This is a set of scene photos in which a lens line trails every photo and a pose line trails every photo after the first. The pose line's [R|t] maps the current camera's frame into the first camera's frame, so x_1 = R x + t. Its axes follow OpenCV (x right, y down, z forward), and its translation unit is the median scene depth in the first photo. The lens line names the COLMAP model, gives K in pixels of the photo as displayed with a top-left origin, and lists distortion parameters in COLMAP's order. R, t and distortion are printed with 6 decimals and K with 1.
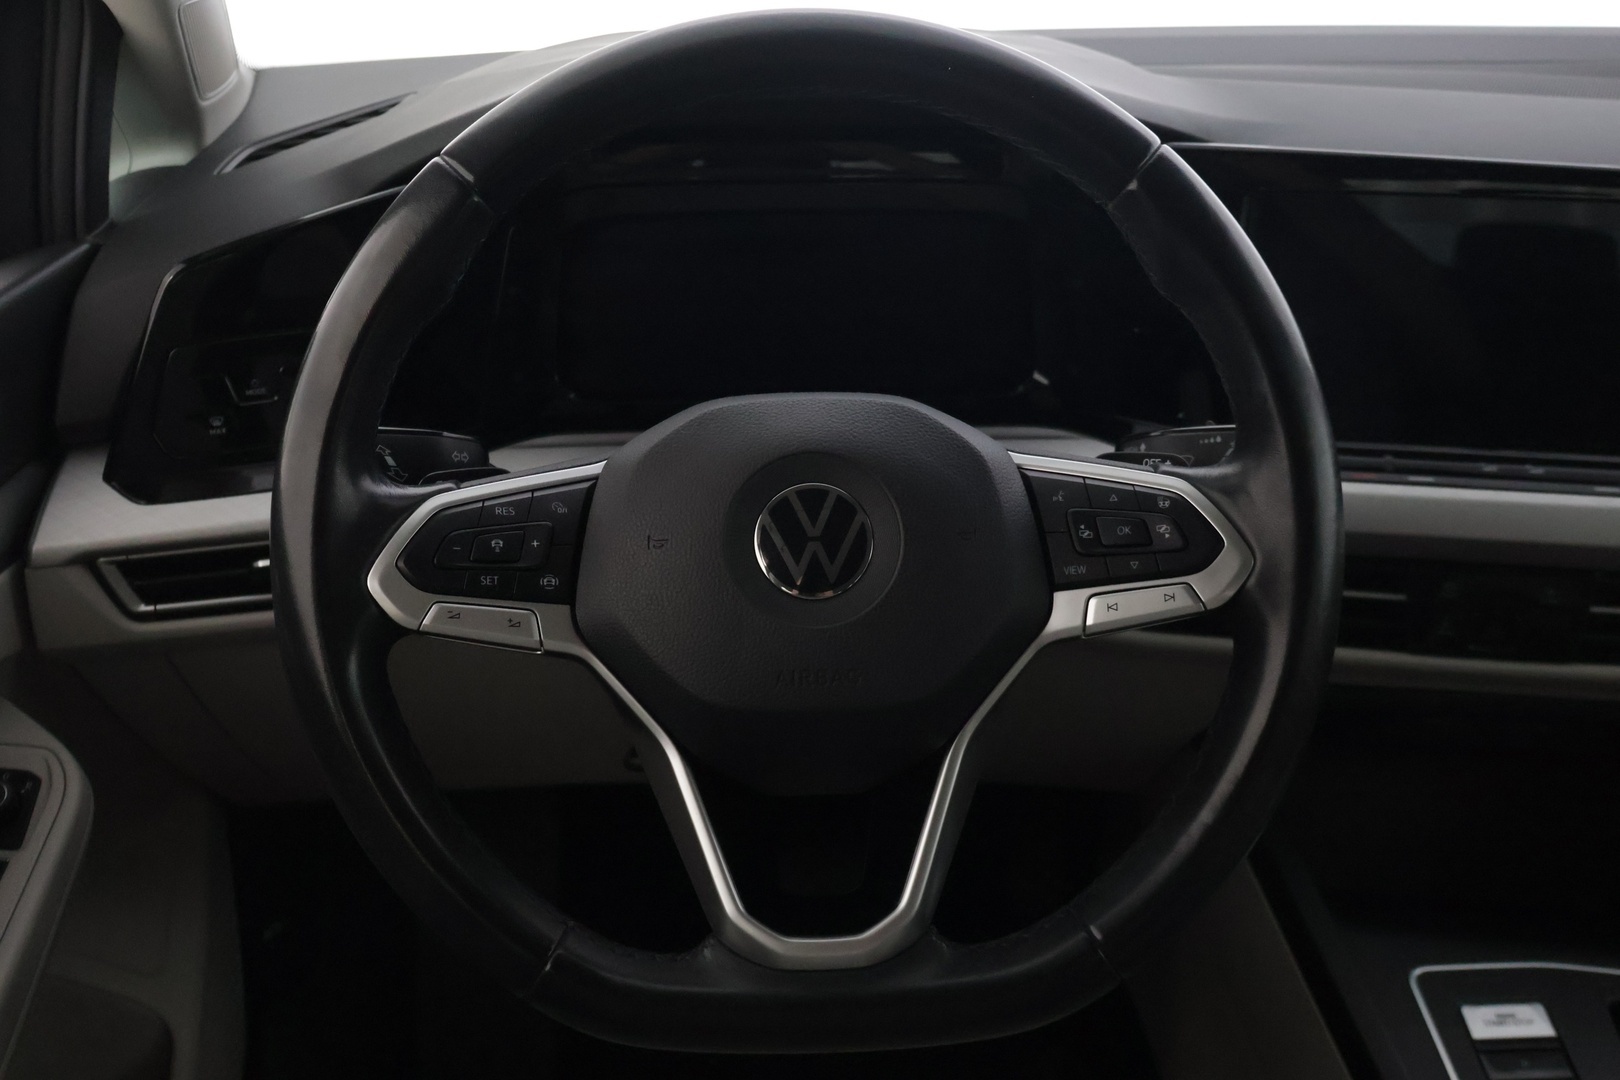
lens RADIAL K [[1902.0, 0, 810.0], [0, 1902.0, 540.0], [0, 0, 1]] dist [0.001824, 0.002597]
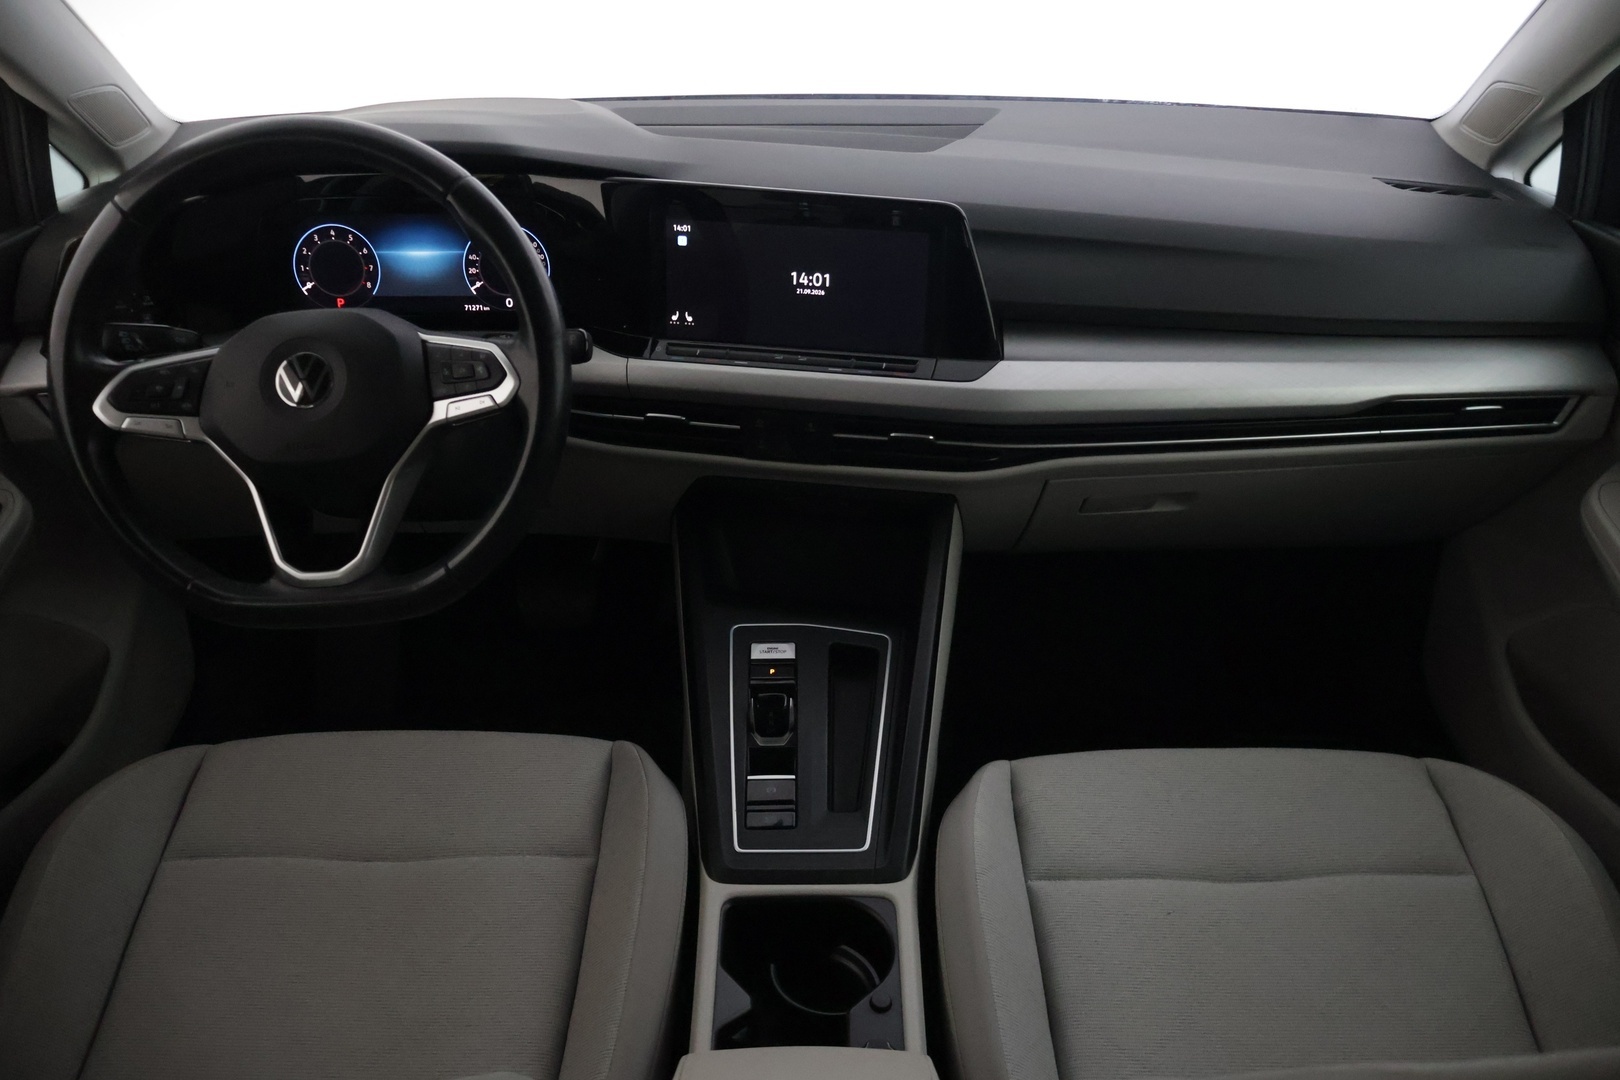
lens RADIAL K [[1386.3, 0, 810.0], [0, 1386.3, 540.0], [0, 0, 1]] dist [-0.000633, -0.005651]
pose [[0.999057, 0.019649, -0.038720, 0.454271], [-0.016658, 0.996962, 0.076093, 0.037178], [0.040098, -0.075376, 0.996349, -0.364030]]
